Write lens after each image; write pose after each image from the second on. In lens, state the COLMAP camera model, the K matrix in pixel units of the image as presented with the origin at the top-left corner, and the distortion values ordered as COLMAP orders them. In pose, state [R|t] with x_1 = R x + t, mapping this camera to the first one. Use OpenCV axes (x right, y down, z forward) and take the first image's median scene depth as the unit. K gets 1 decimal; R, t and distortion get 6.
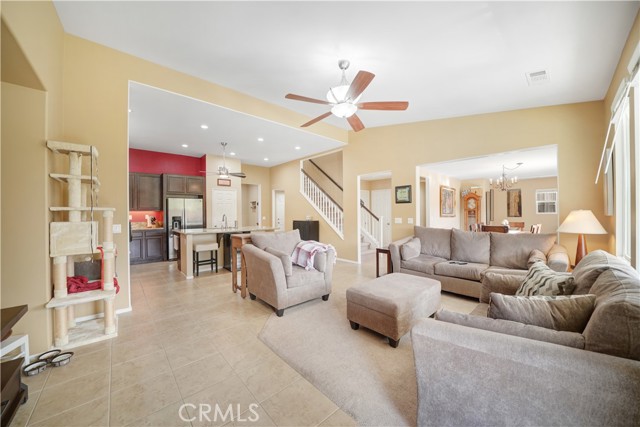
lens RADIAL K [[233.0, 0, 320.0], [0, 233.0, 213.5], [0, 0, 1]] dist [-0.002494, -0.000200]
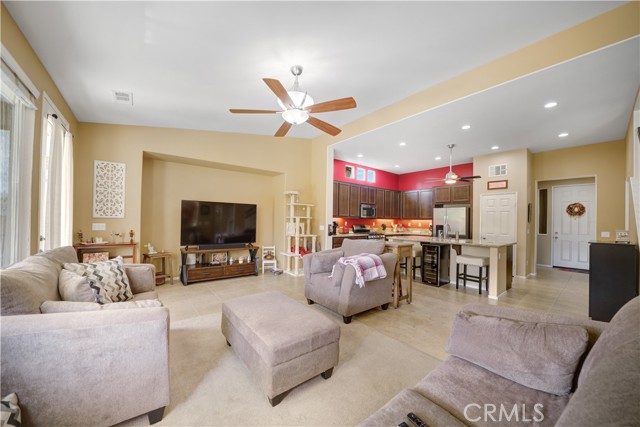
lens RADIAL K [[233.0, 0, 320.0], [0, 233.0, 213.5], [0, 0, 1]] dist [-0.002494, -0.000200]
pose [[-0.085668, -0.028758, -0.995909, 0.459783], [-0.023236, 0.999369, -0.026859, 0.000043], [0.996053, 0.020840, -0.086282, 0.503989]]
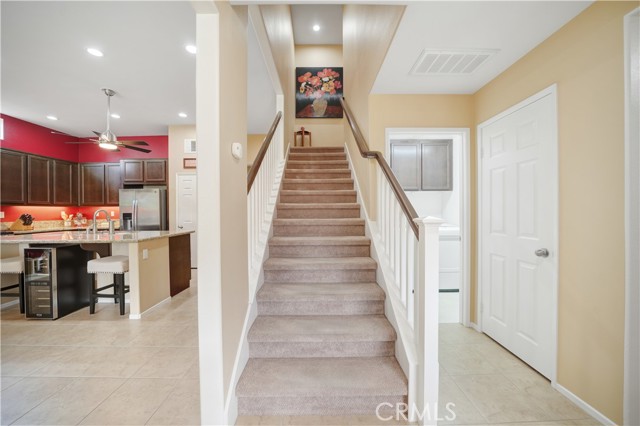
lens RADIAL K [[233.0, 0, 320.0], [0, 233.0, 213.0], [0, 0, 1]] dist [-0.002494, -0.000200]
pose [[0.728885, 0.006220, -0.684608, 0.337455], [0.002311, 0.999931, 0.011547, 0.003512], [0.684633, -0.009999, 0.728820, 0.816855]]
